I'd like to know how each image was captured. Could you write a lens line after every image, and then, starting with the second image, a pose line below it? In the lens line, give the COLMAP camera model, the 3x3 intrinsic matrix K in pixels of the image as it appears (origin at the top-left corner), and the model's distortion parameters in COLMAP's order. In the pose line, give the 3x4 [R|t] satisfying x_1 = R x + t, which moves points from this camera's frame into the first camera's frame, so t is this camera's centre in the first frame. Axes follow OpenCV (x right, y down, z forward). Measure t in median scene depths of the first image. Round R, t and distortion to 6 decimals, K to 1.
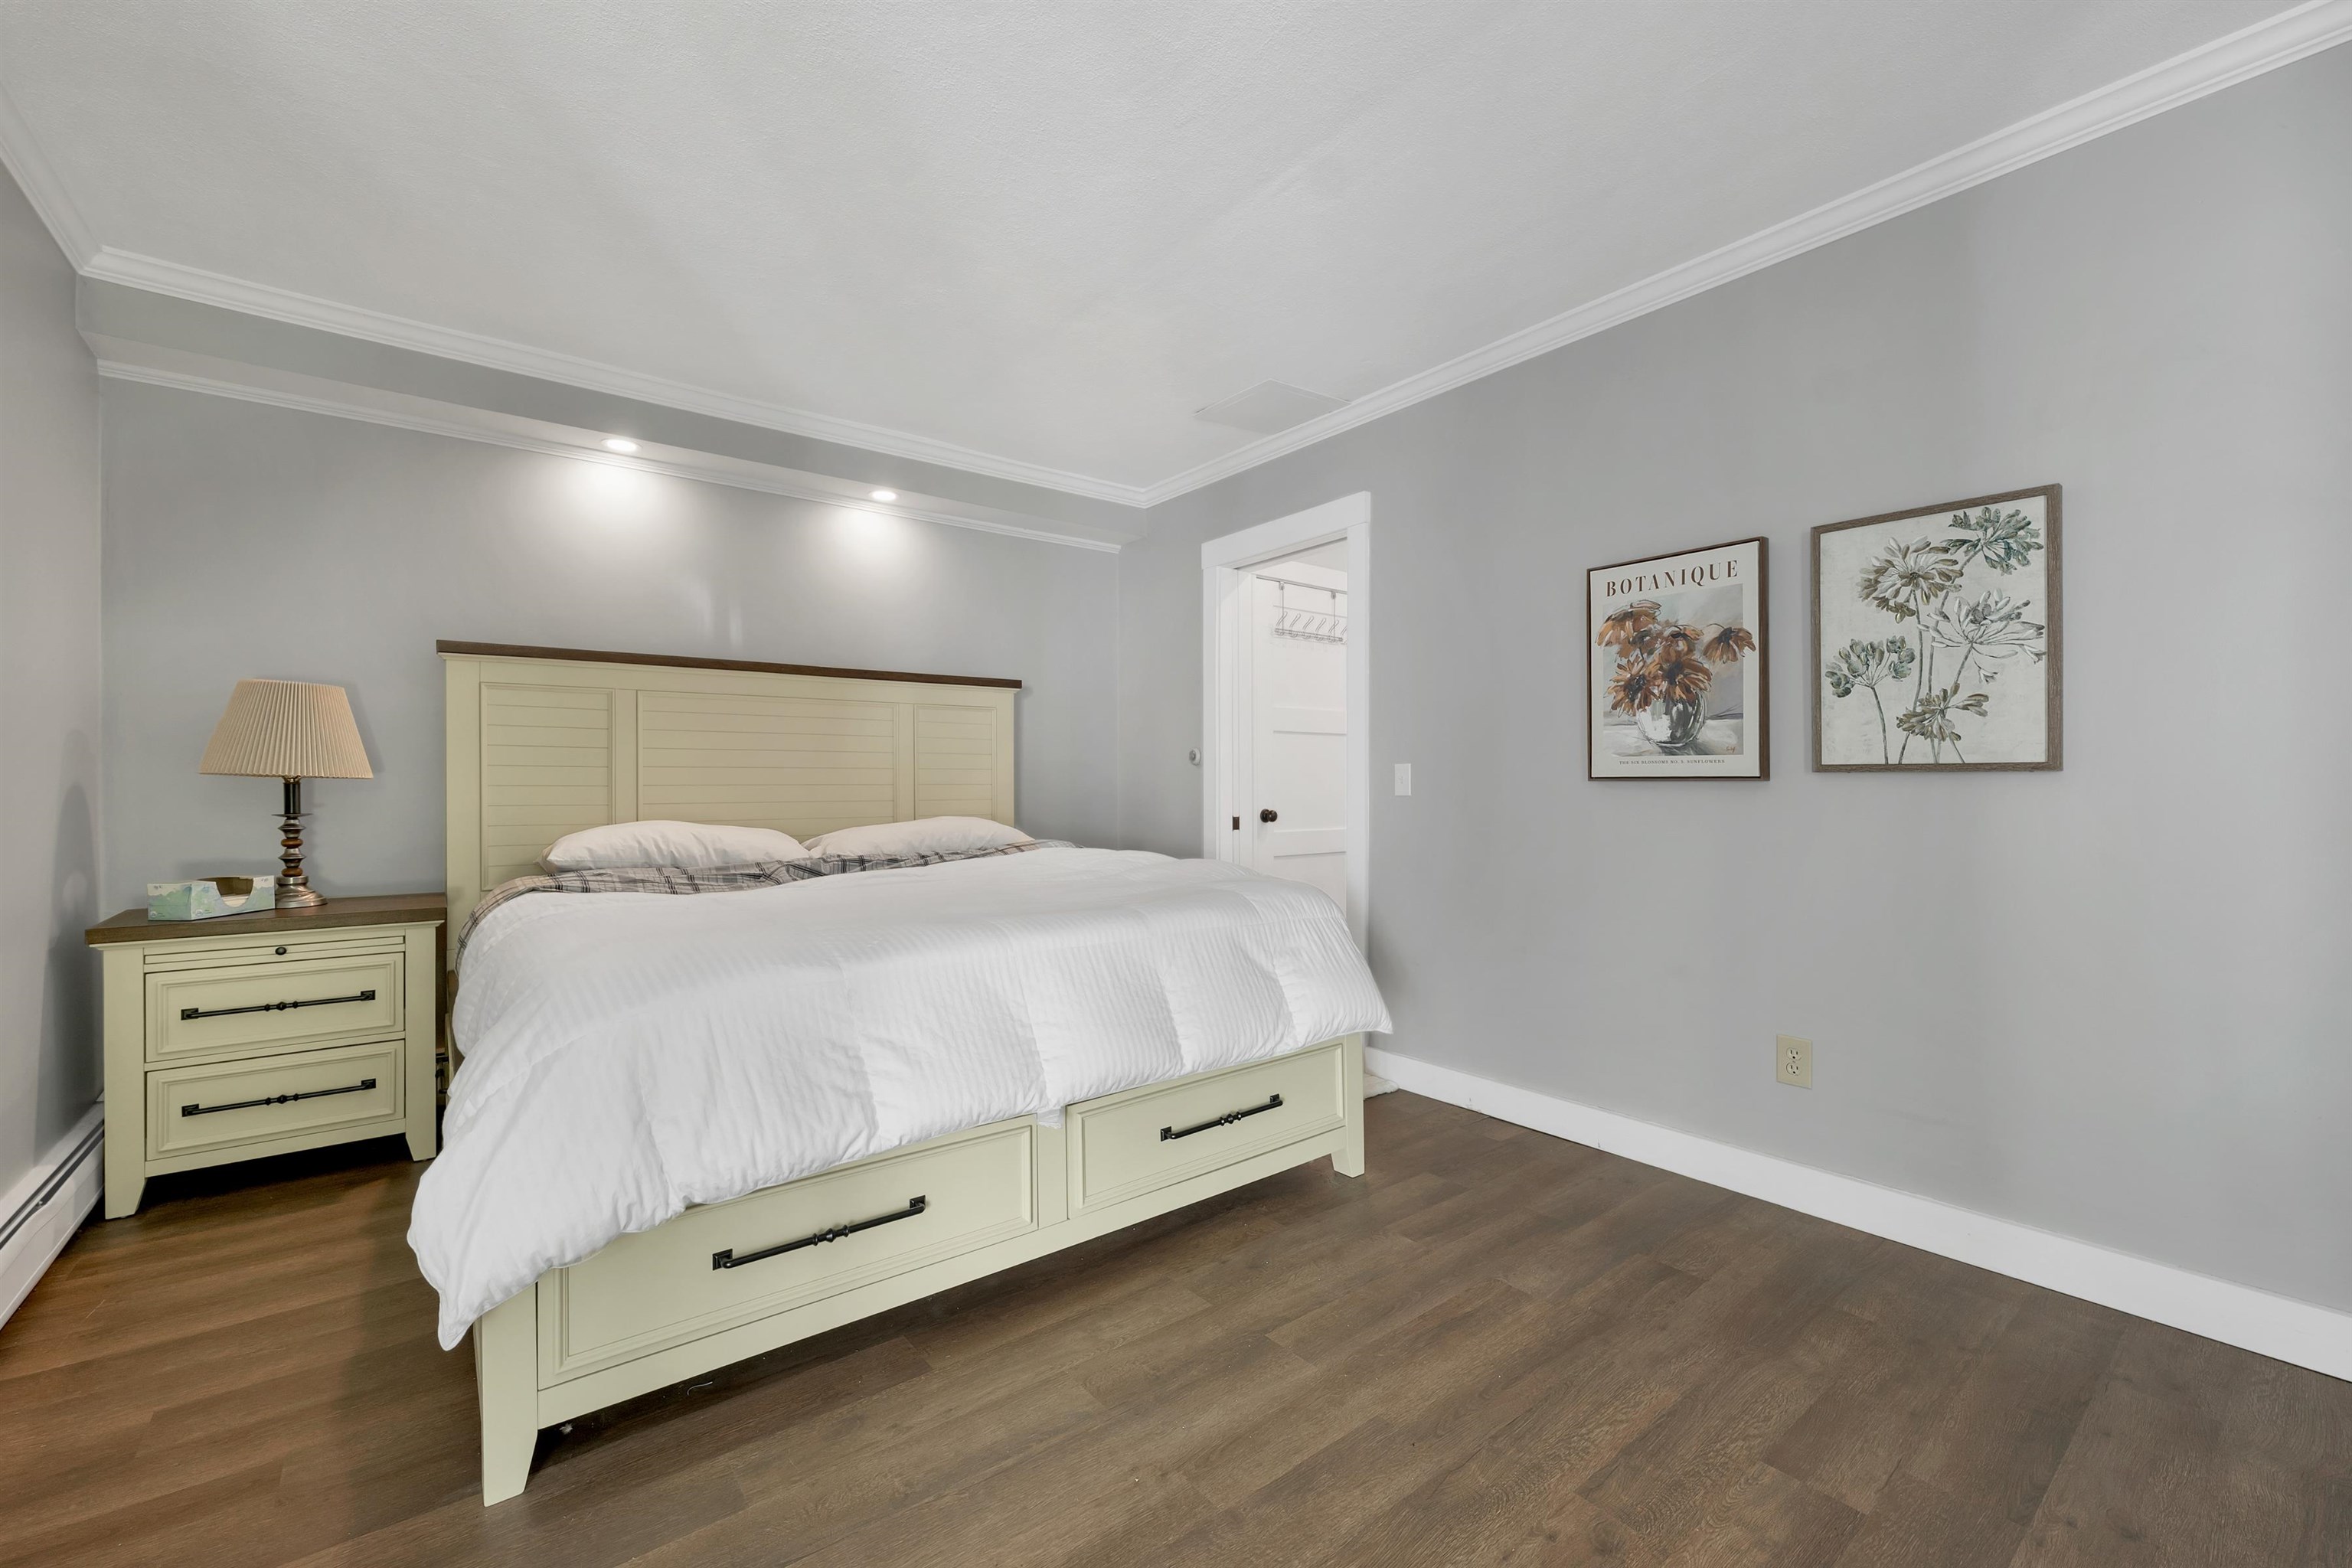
lens RADIAL K [[965.8, 0, 1169.2], [0, 965.8, 781.0], [0, 0, 1]] dist [-0.004518, 0.000993]
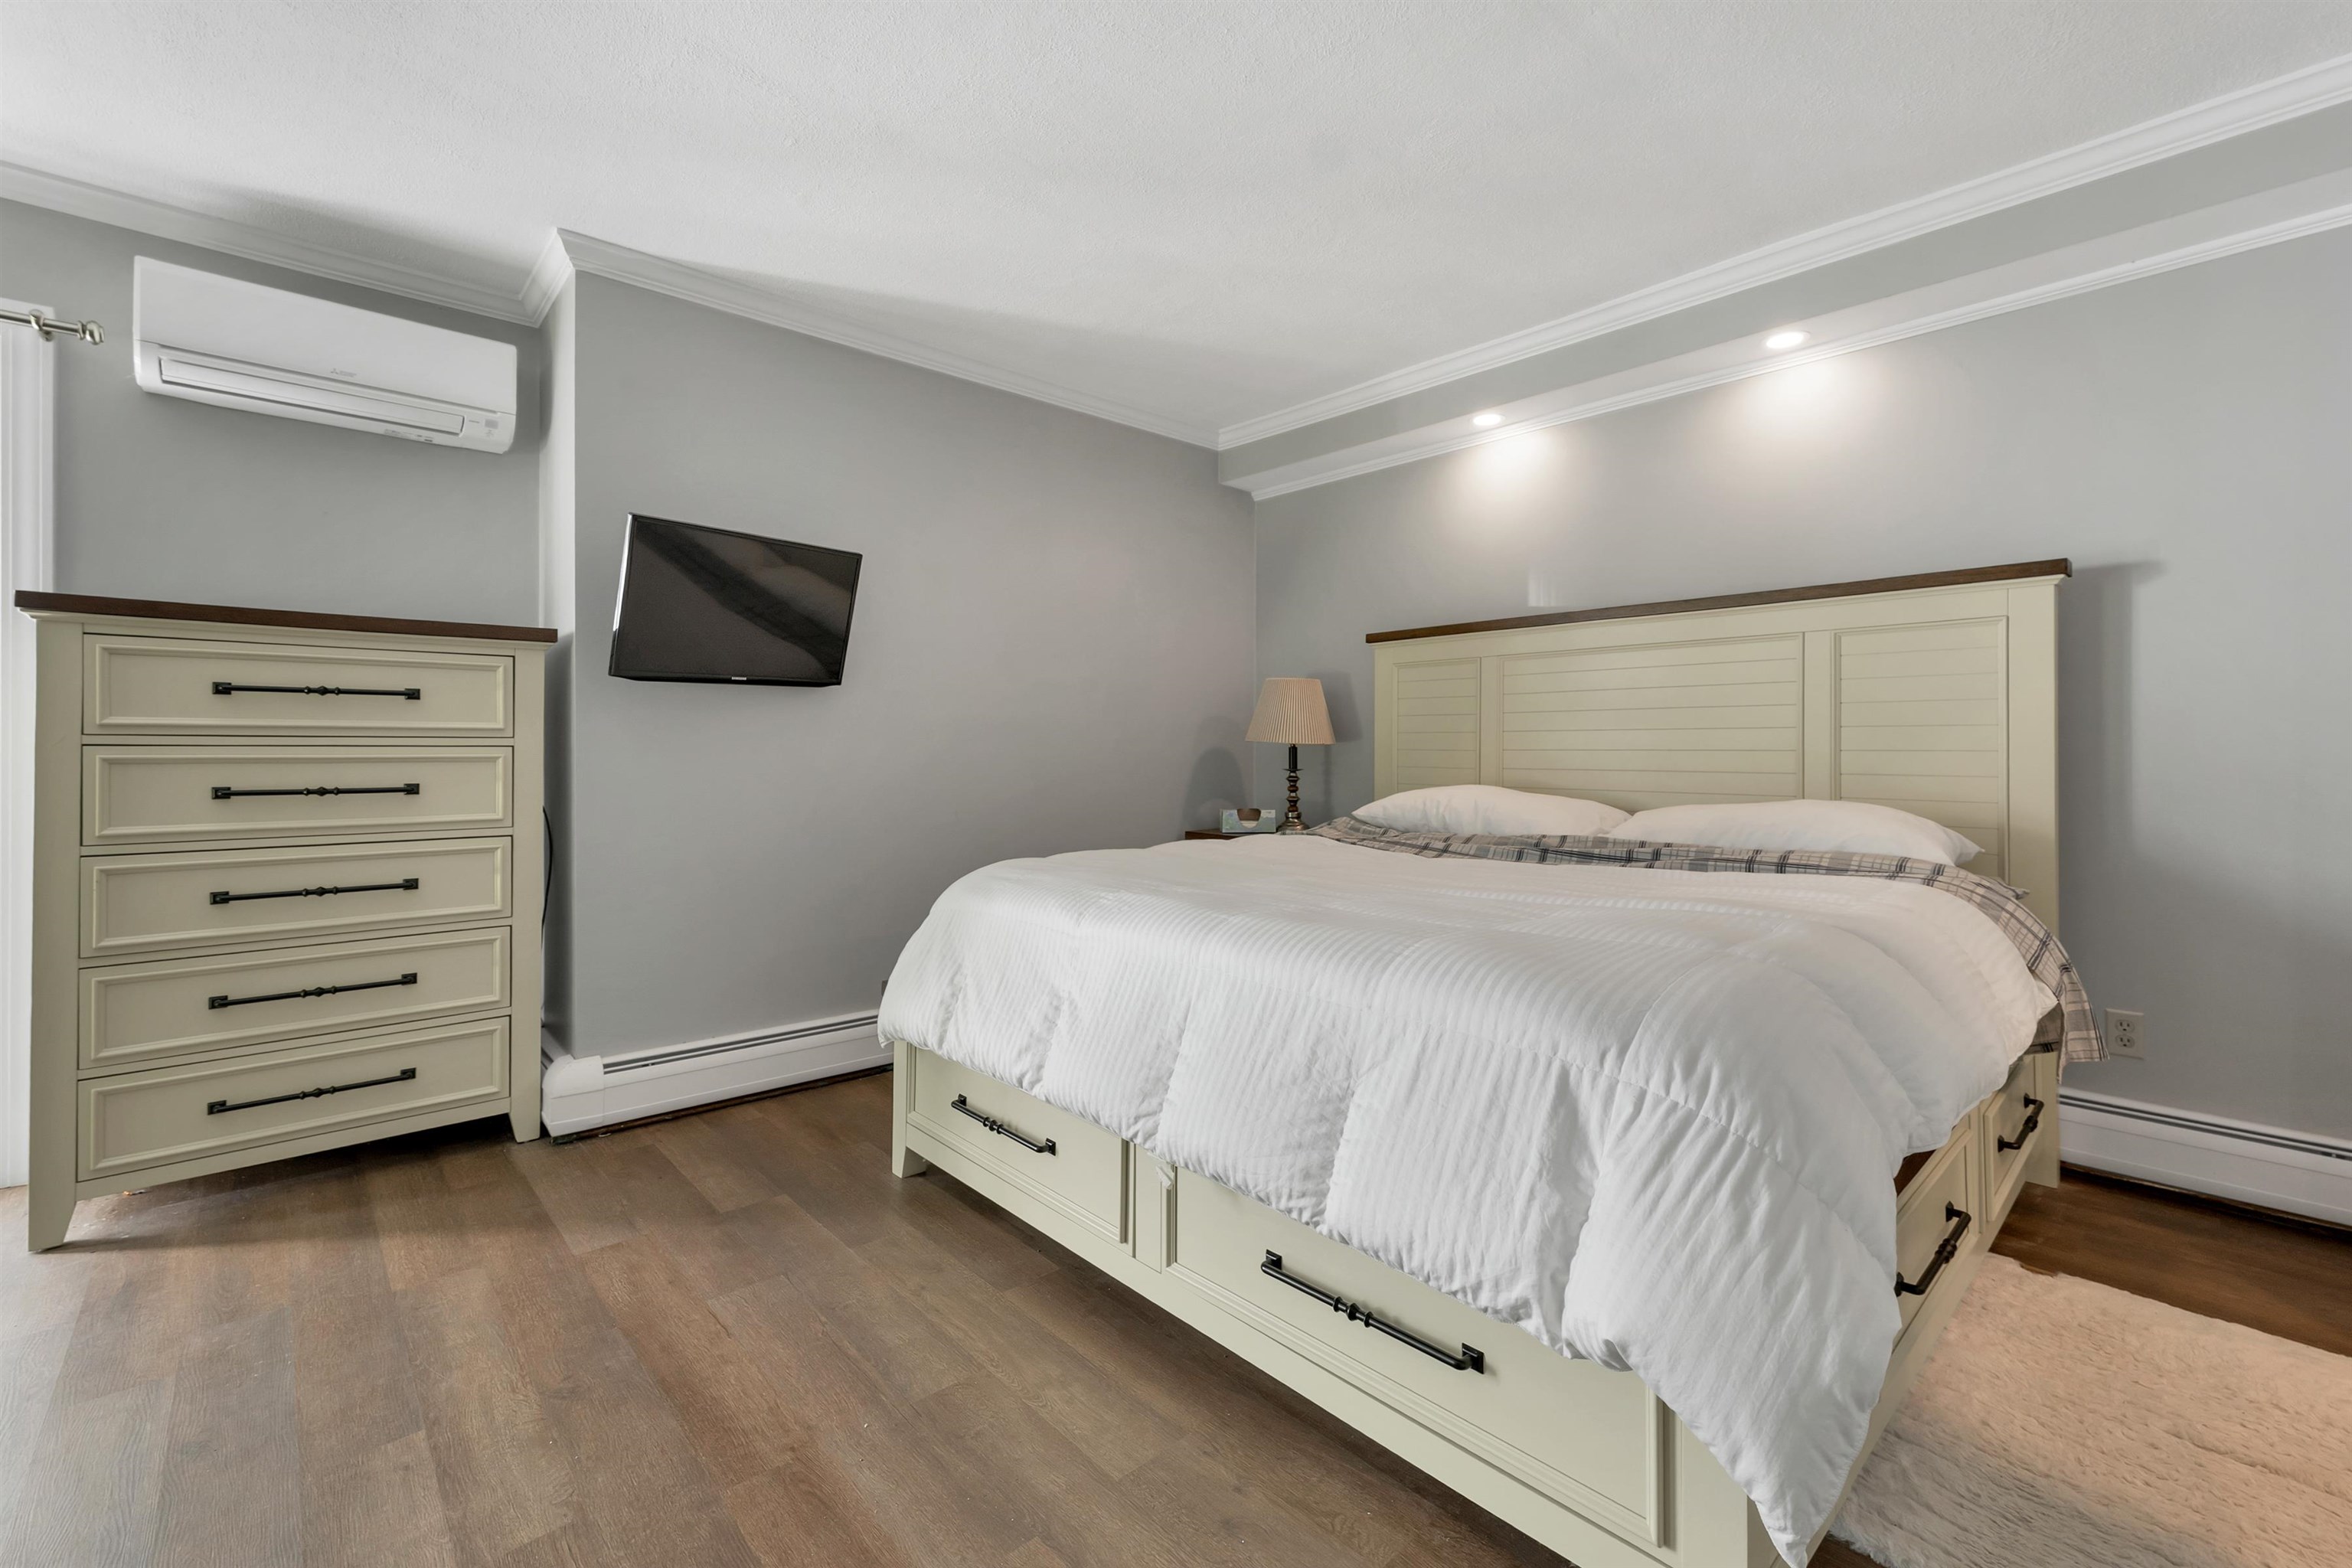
lens RADIAL K [[965.8, 0, 1136.9], [0, 965.8, 747.8], [0, 0, 1]] dist [-0.004518, 0.000993]
pose [[0.072453, 0.000530, -0.997372, 0.560151], [-0.000211, 1.000000, 0.000516, 0.002019], [0.997372, 0.000173, 0.072453, 0.715715]]
